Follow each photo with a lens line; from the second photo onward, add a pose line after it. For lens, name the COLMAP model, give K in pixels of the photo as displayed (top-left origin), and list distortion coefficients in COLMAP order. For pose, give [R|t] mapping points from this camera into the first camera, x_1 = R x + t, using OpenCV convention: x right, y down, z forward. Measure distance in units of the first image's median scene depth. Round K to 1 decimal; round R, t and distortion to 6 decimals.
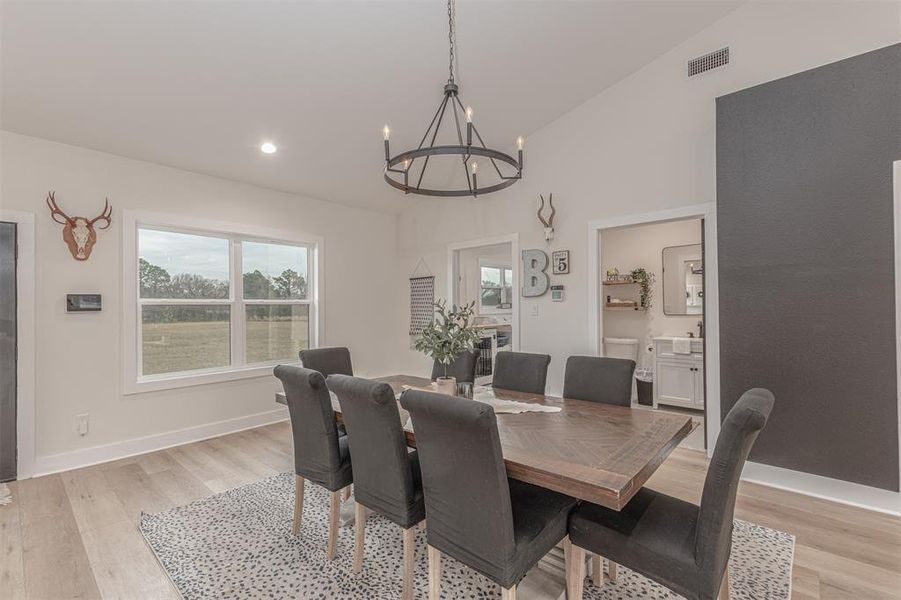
lens RADIAL K [[394.3, 0, 454.0], [0, 394.3, 305.0], [0, 0, 1]] dist [-0.000875, -0.000093]
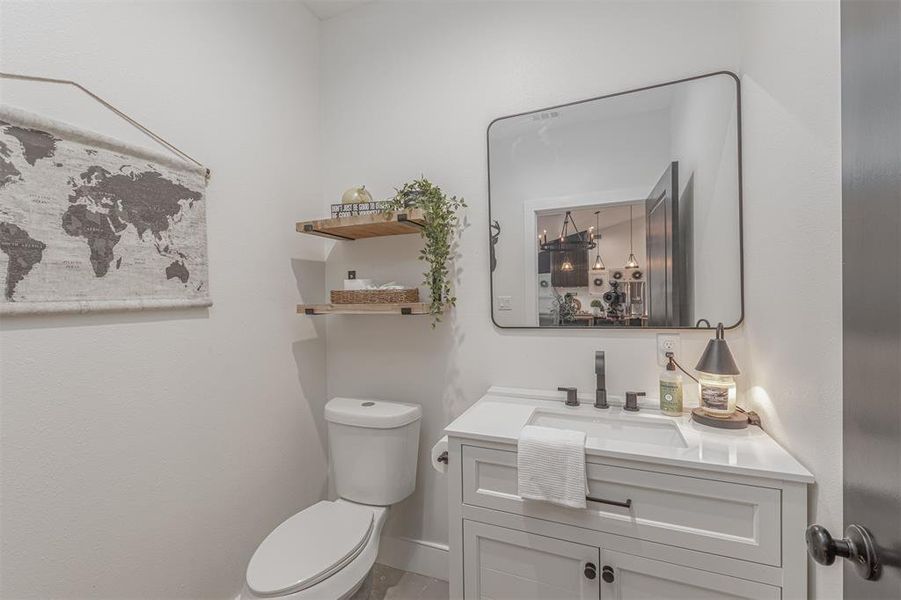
lens RADIAL K [[399.0, 0, 446.9], [0, 399.0, 300.5], [0, 0, 1]] dist [0.001963, -0.000009]
pose [[0.941298, -0.005411, 0.337533, 0.464933], [0.002712, 0.999960, 0.008467, -0.000271], [-0.337566, -0.007054, 0.941275, 0.846035]]
